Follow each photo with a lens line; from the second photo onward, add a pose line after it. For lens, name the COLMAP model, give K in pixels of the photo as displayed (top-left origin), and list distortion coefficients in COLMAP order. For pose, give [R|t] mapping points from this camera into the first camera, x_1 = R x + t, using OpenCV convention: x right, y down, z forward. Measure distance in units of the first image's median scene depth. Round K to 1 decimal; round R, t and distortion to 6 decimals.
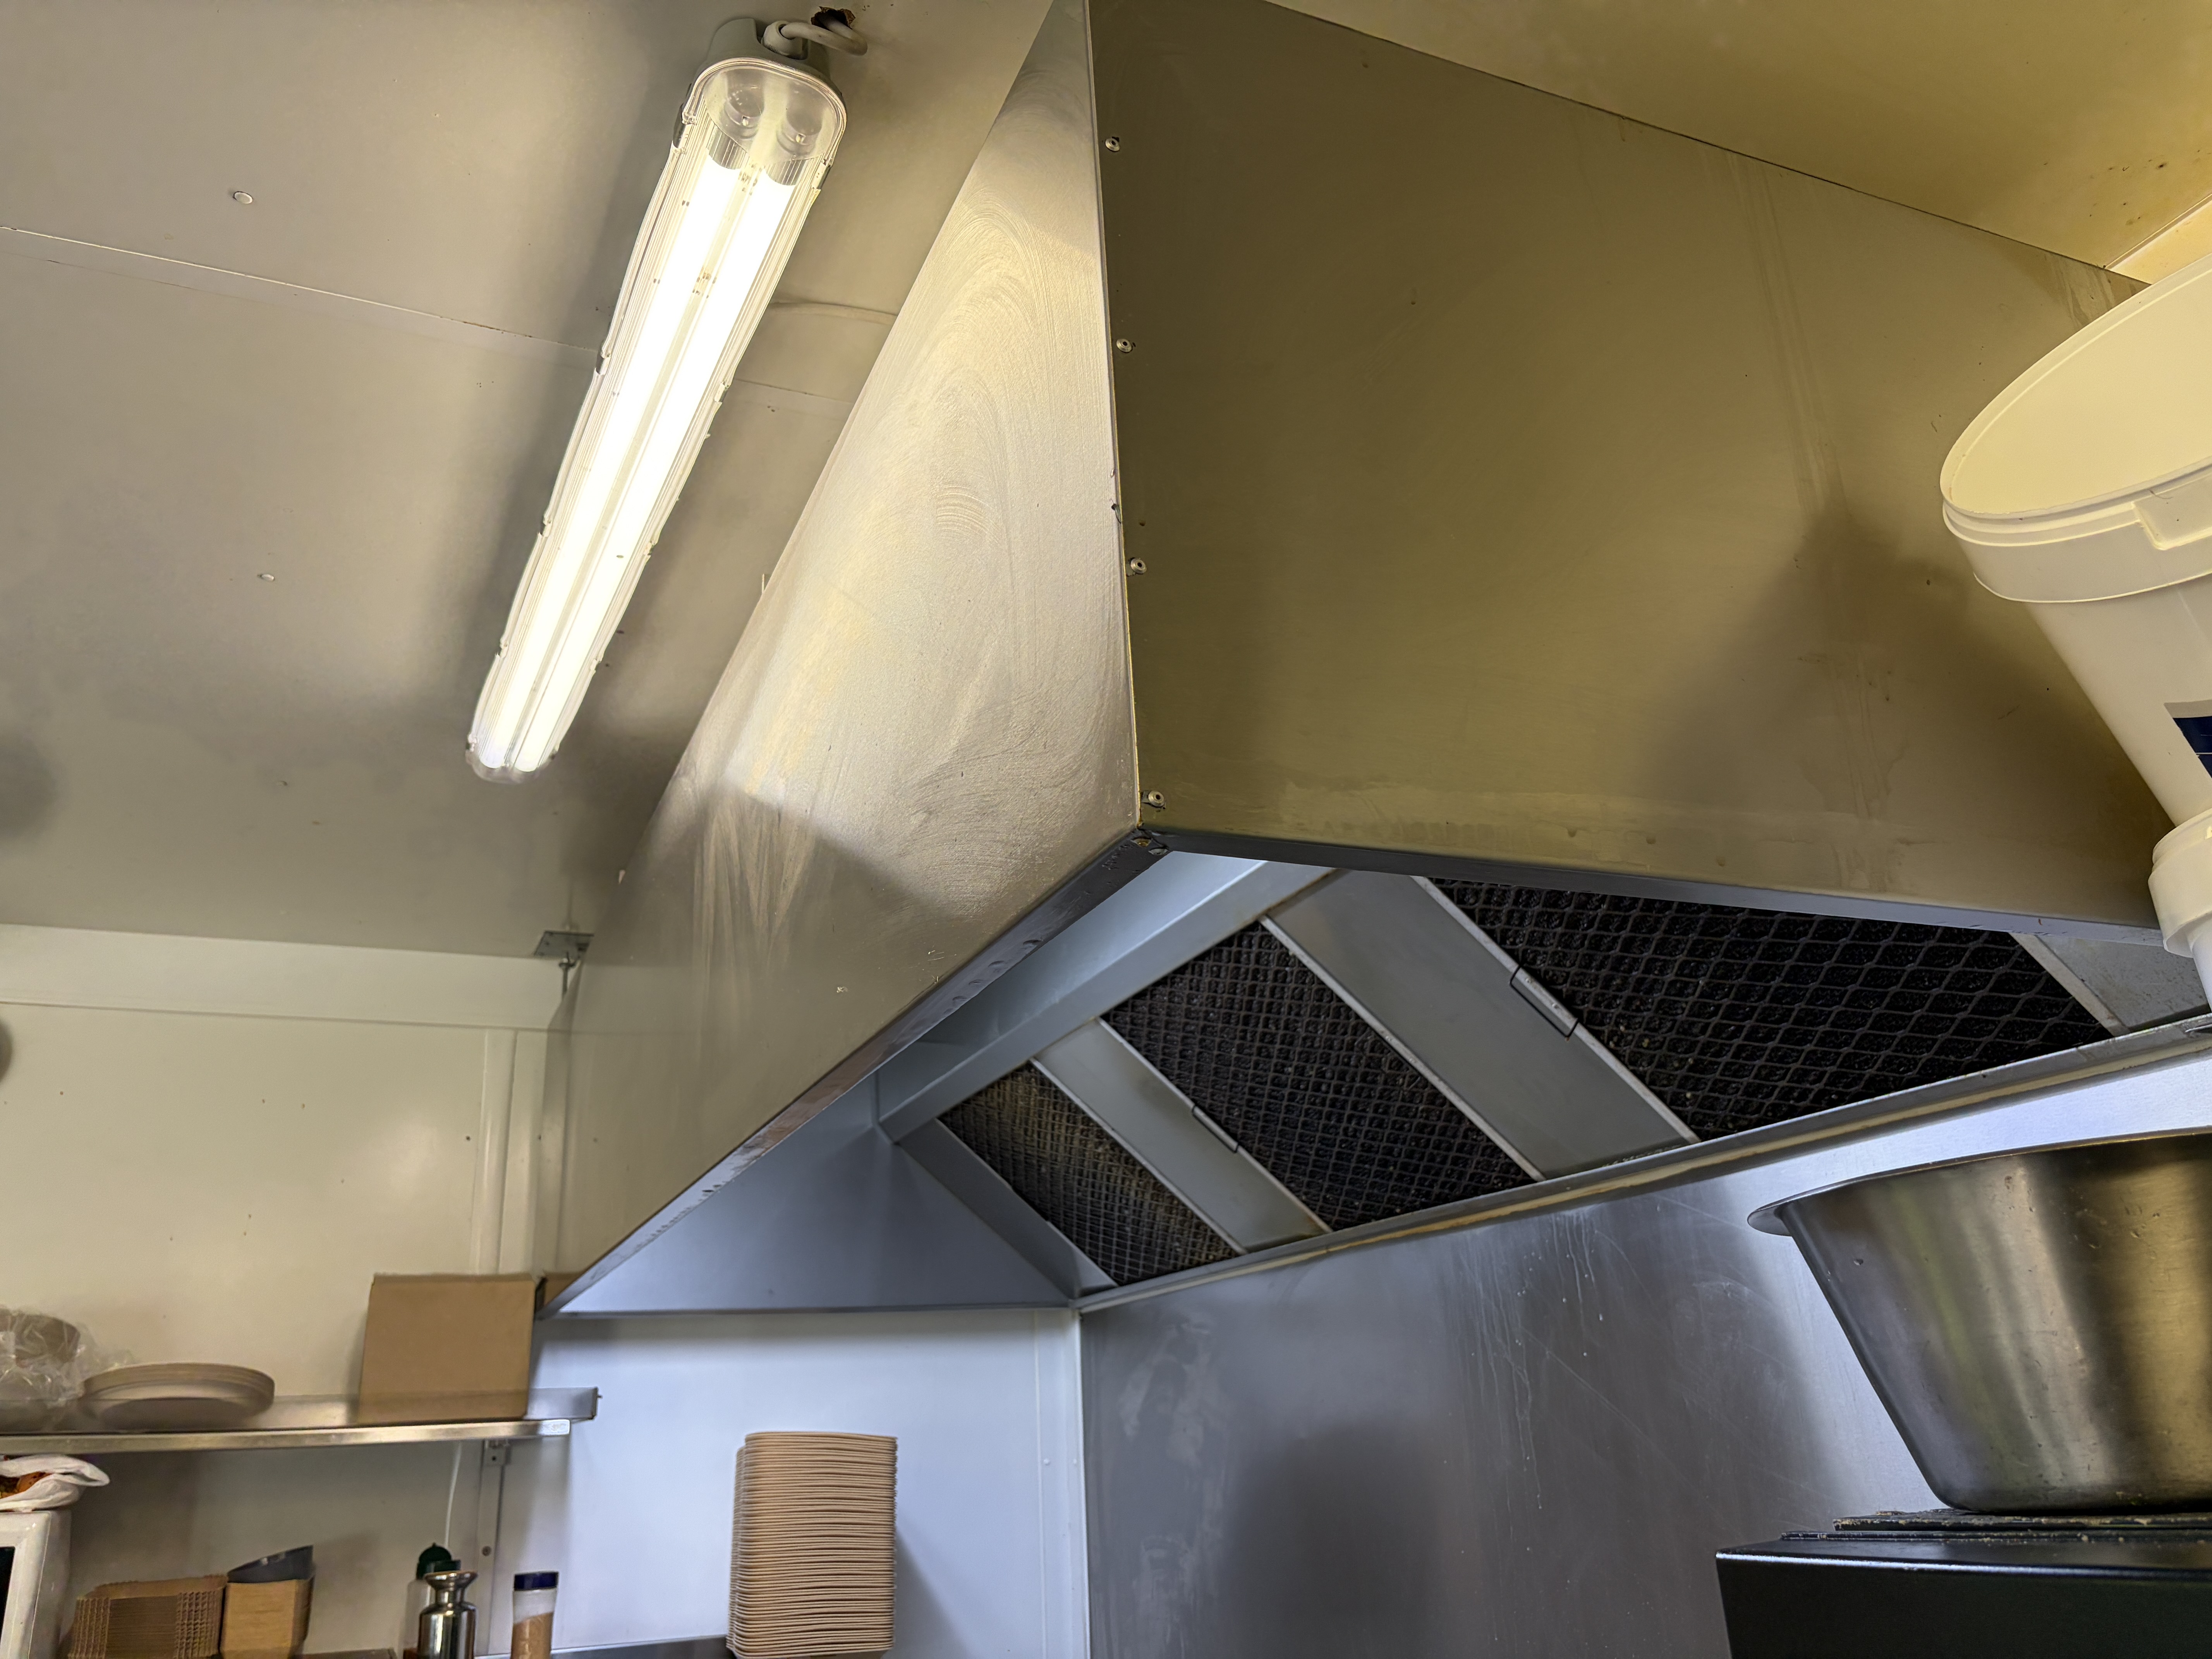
lens RADIAL K [[1672.0, 0, 1093.3], [0, 1672.0, 851.1], [0, 0, 1]] dist [0.047534, -0.052190]
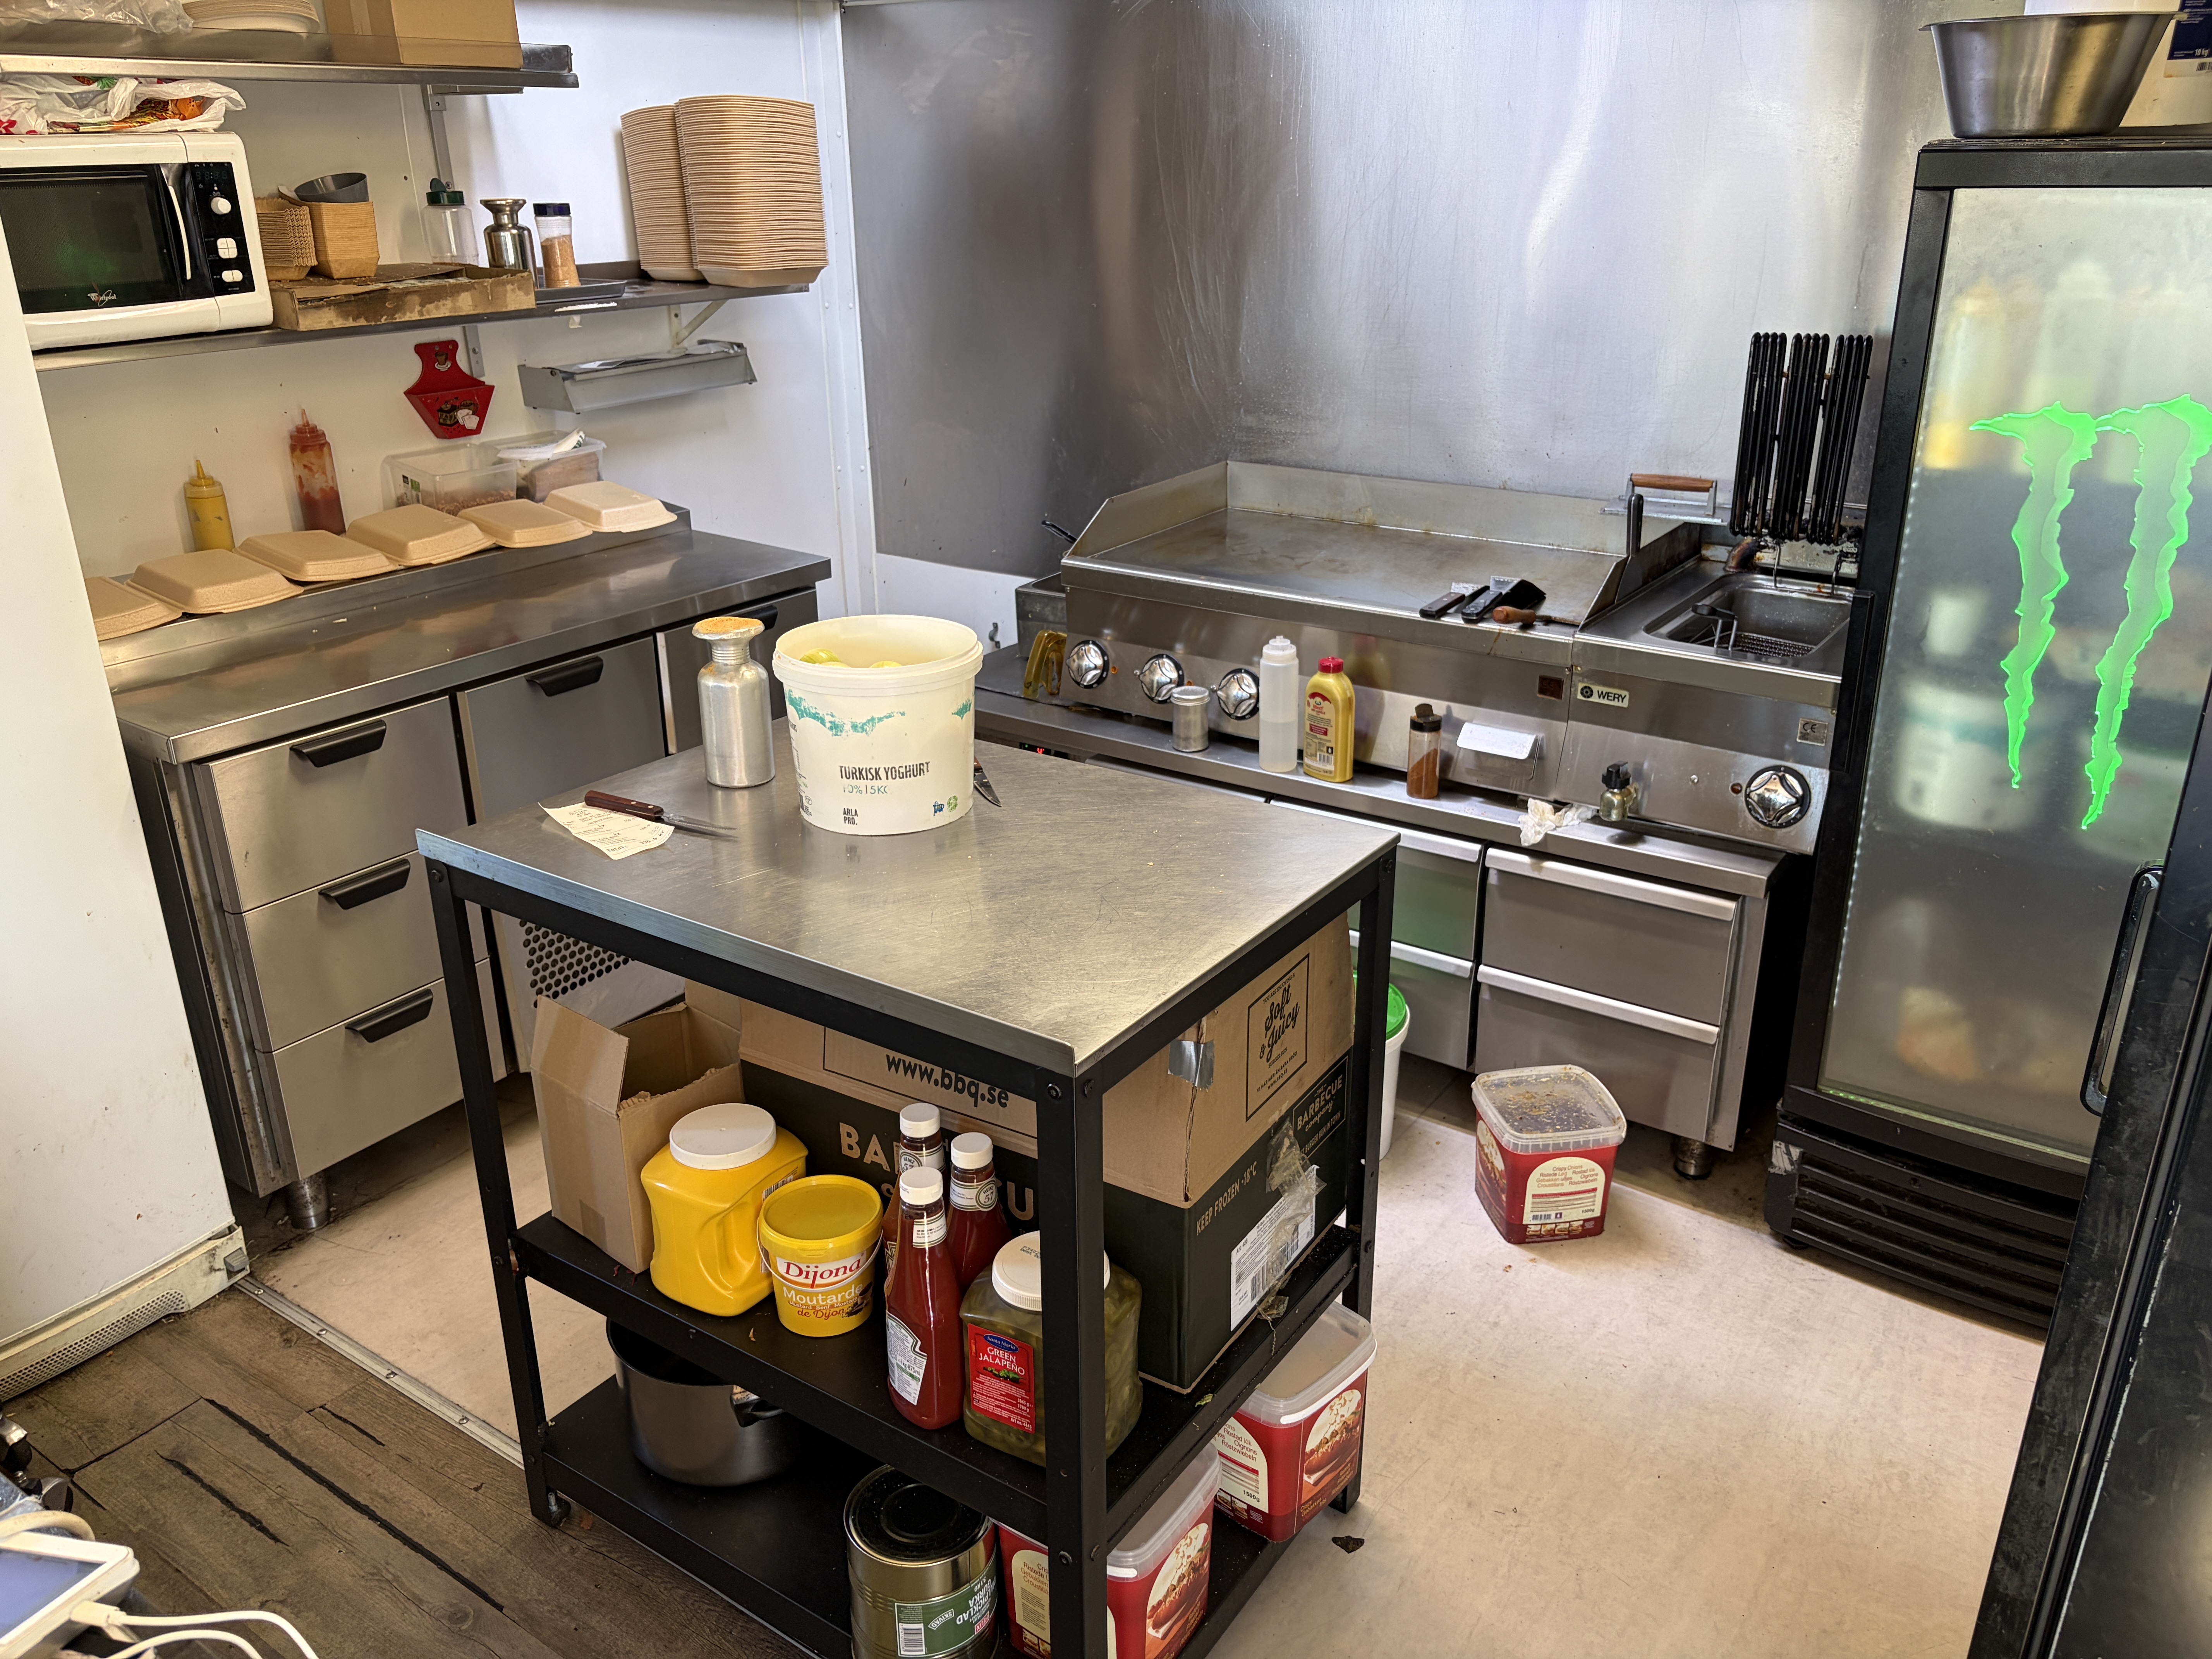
lens RADIAL K [[1672.0, 0, 1130.4], [0, 1672.0, 822.1], [0, 0, 1]] dist [0.047534, -0.052190]
pose [[0.850072, -0.165514, 0.499983, -0.663284], [-0.204218, 0.771472, 0.602599, -0.044958], [-0.485462, -0.614358, 0.622006, -0.232538]]
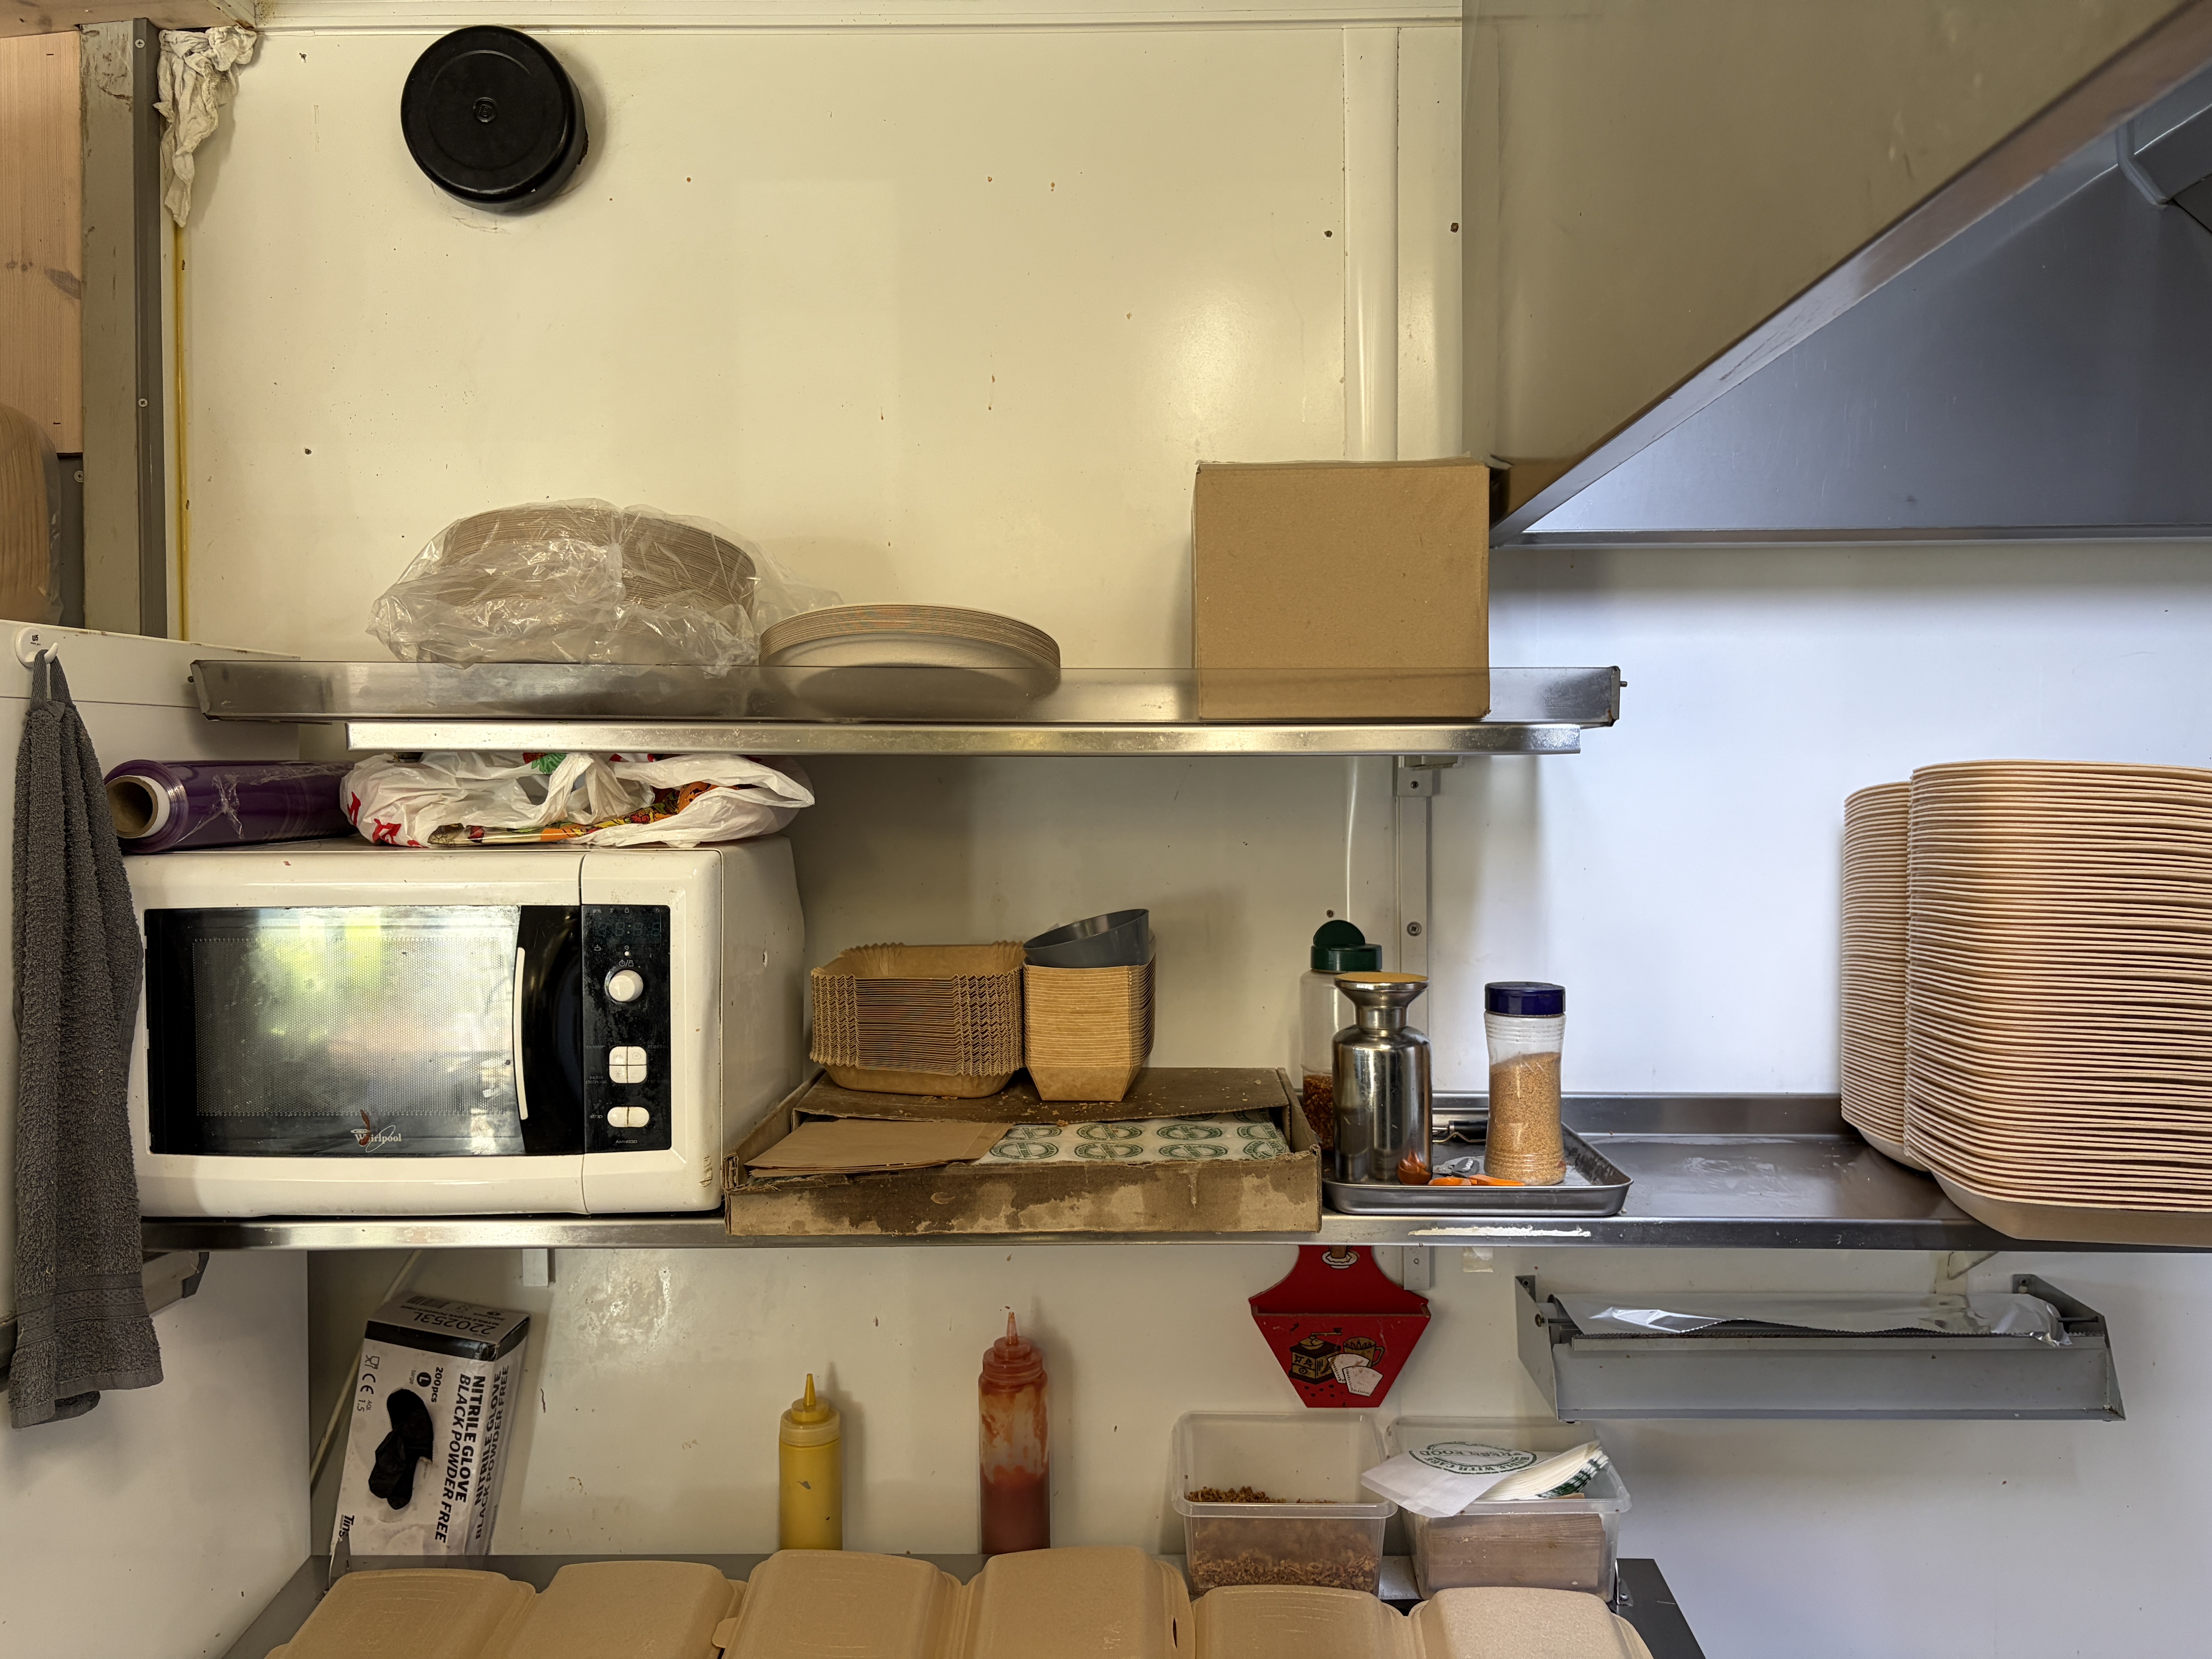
lens RADIAL K [[1672.0, 0, 1108.5], [0, 1672.0, 826.2], [0, 0, 1]] dist [0.047534, -0.052190]
pose [[0.908367, 0.049355, -0.415251, -0.231736], [0.107458, 0.932115, 0.345853, 0.178085], [0.404132, -0.358784, 0.841399, 0.510829]]
